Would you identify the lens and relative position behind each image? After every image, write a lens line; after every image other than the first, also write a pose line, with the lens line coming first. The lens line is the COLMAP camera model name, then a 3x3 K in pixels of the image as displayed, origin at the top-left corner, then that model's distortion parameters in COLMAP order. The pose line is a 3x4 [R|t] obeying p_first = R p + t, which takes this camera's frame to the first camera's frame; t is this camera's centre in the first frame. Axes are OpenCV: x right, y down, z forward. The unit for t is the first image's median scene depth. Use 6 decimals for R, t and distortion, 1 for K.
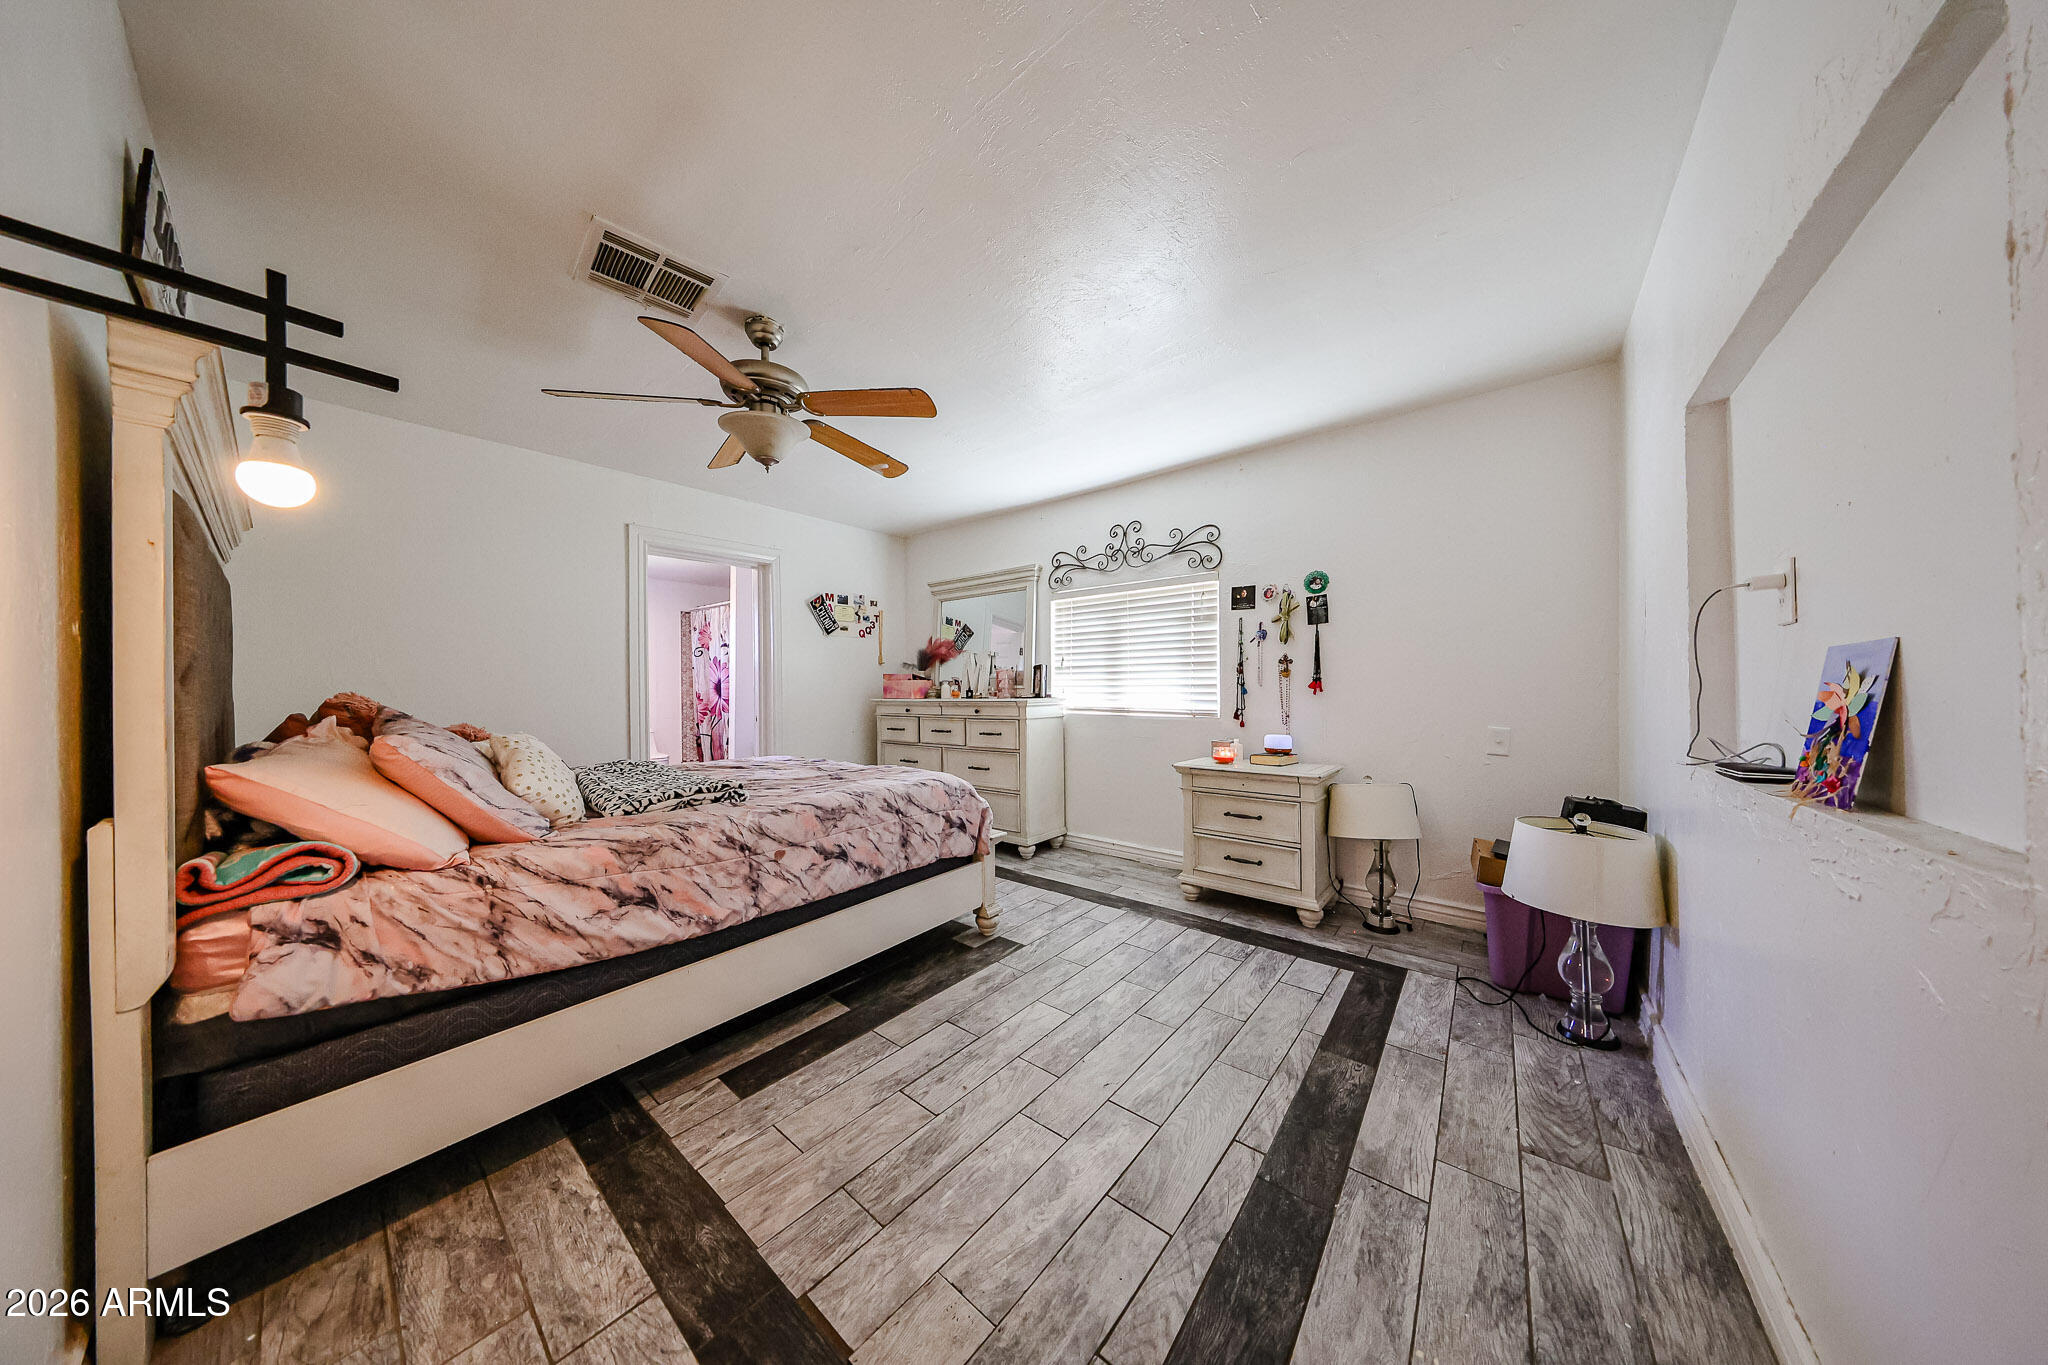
lens RADIAL K [[585.0, 0, 1027.1], [0, 585.0, 687.0], [0, 0, 1]] dist [-0.004974, 0.000022]
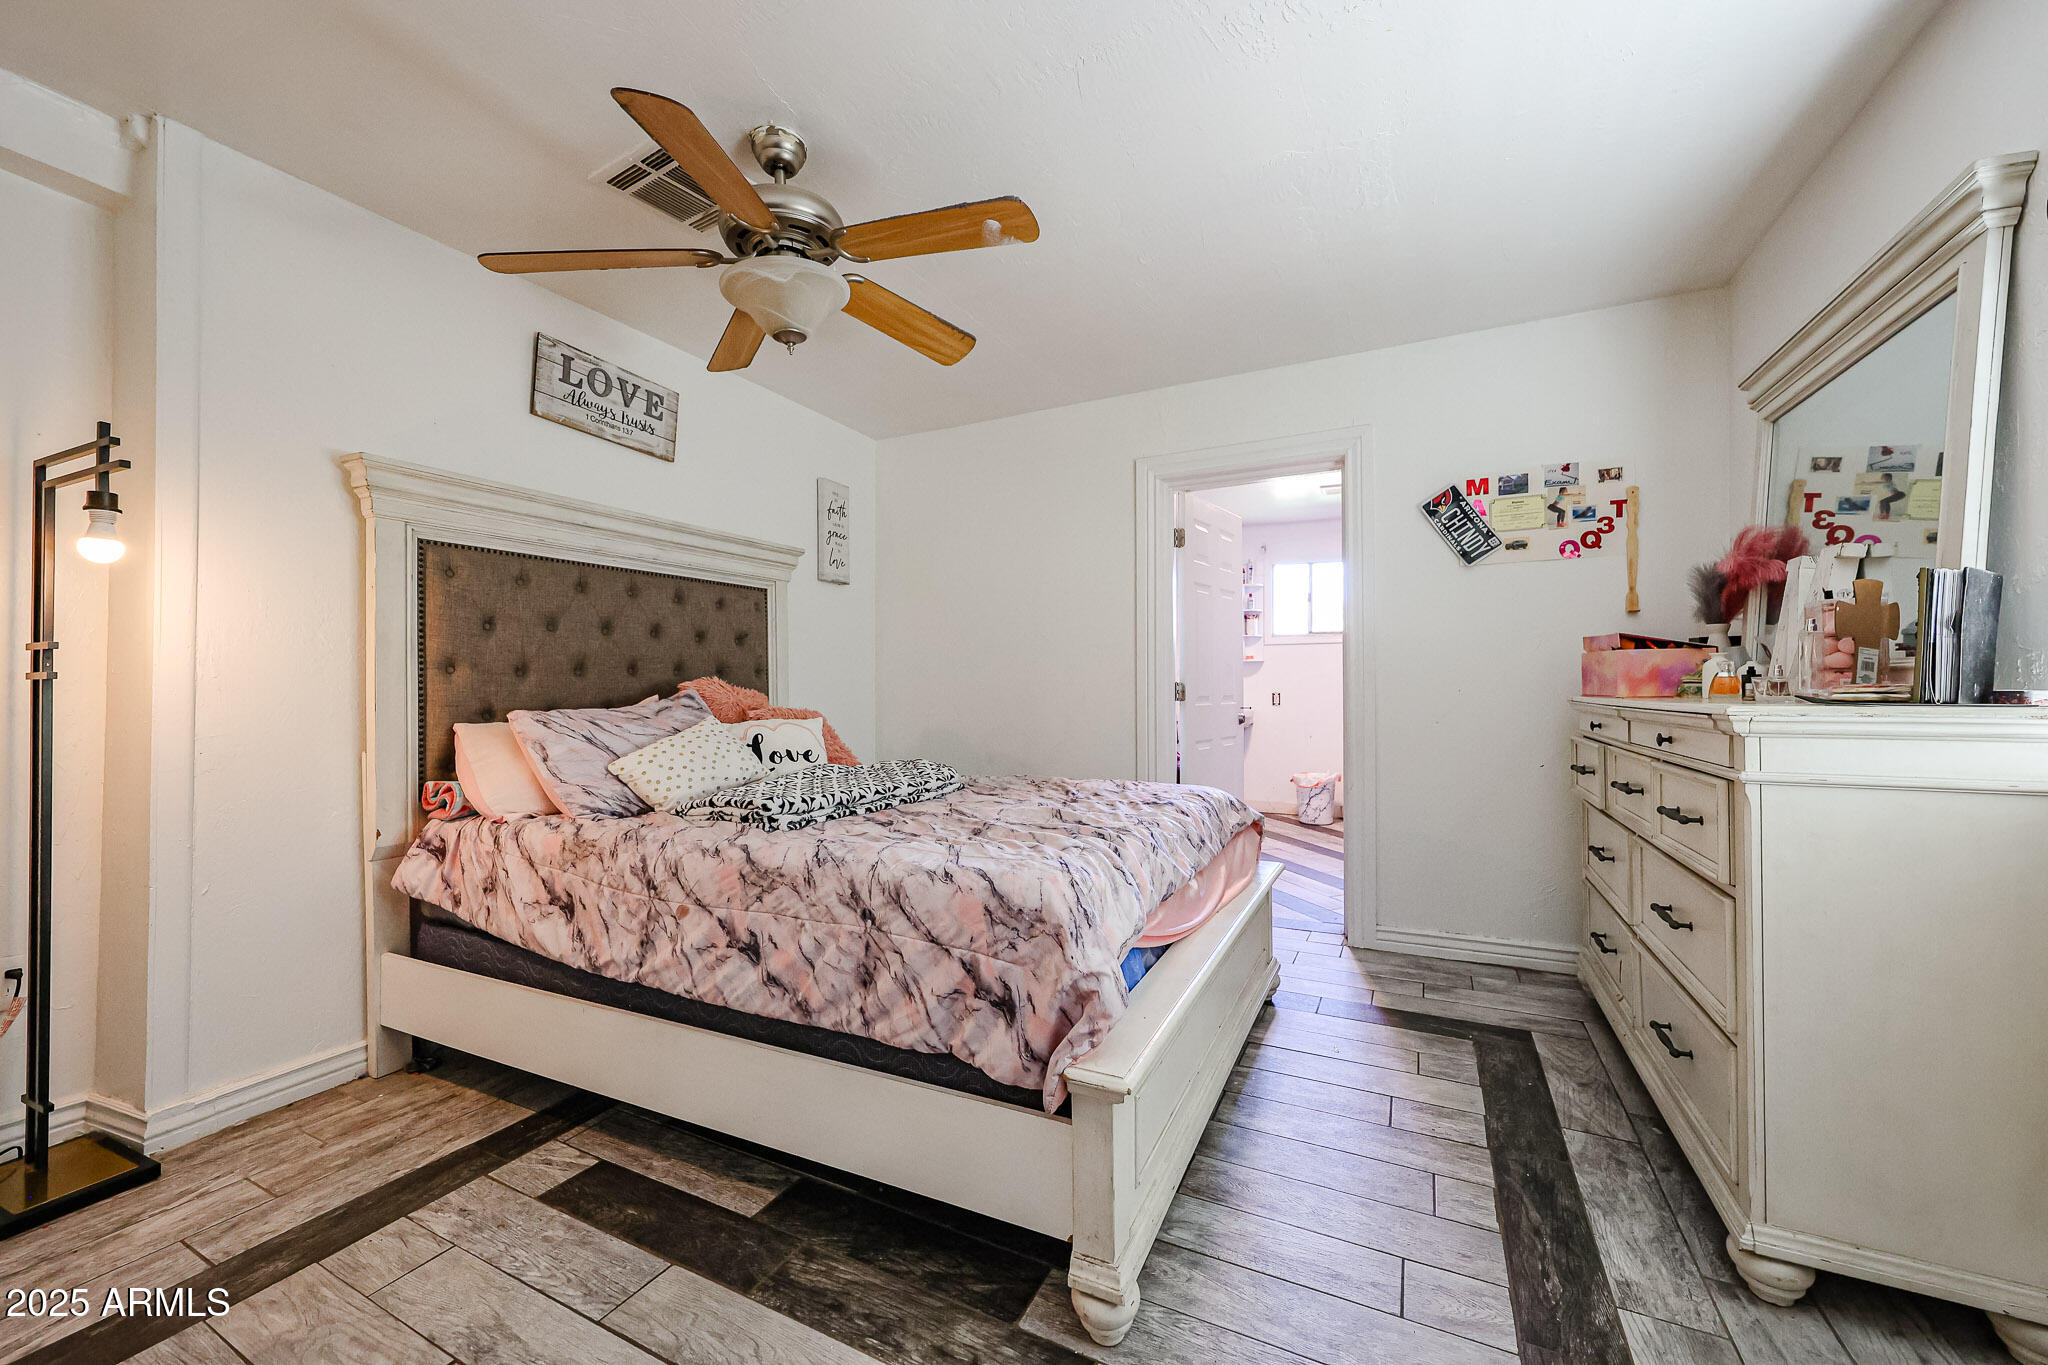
lens RADIAL K [[794.4, 0, 1024.0], [0, 794.4, 682.5], [0, 0, 1]] dist [0.001688, 0.000299]
pose [[0.211321, 0.006147, -0.977397, 0.511686], [0.004708, 0.999962, 0.007306, 0.009239], [0.977405, -0.006145, 0.211284, 1.055897]]
